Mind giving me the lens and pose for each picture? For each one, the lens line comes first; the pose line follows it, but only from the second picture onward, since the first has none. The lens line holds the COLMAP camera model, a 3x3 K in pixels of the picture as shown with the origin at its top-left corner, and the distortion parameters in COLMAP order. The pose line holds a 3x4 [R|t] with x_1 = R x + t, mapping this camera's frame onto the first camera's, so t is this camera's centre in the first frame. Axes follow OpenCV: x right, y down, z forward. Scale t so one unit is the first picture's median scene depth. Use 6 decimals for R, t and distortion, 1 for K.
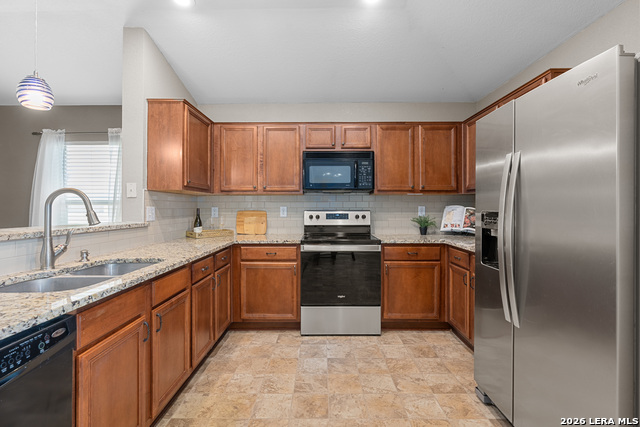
lens RADIAL K [[295.4, 0, 324.0], [0, 295.4, 207.6], [0, 0, 1]] dist [-0.006892, 0.001575]
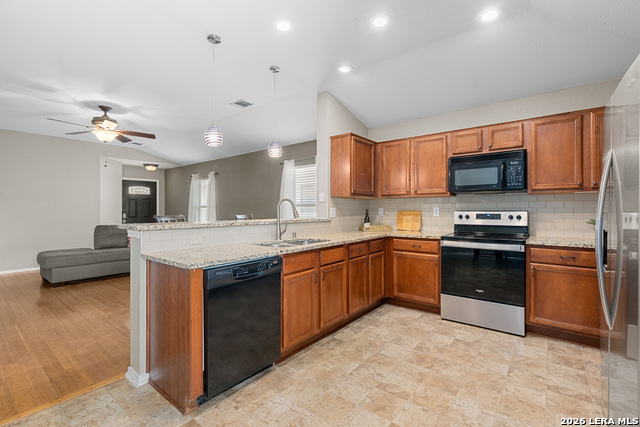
lens RADIAL K [[295.4, 0, 318.0], [0, 295.4, 210.7], [0, 0, 1]] dist [-0.006892, 0.001575]
pose [[0.778544, 0.001901, -0.627587, 0.271750], [0.003401, 0.999968, 0.007248, -0.000028], [0.627580, -0.007777, 0.778513, -0.199253]]
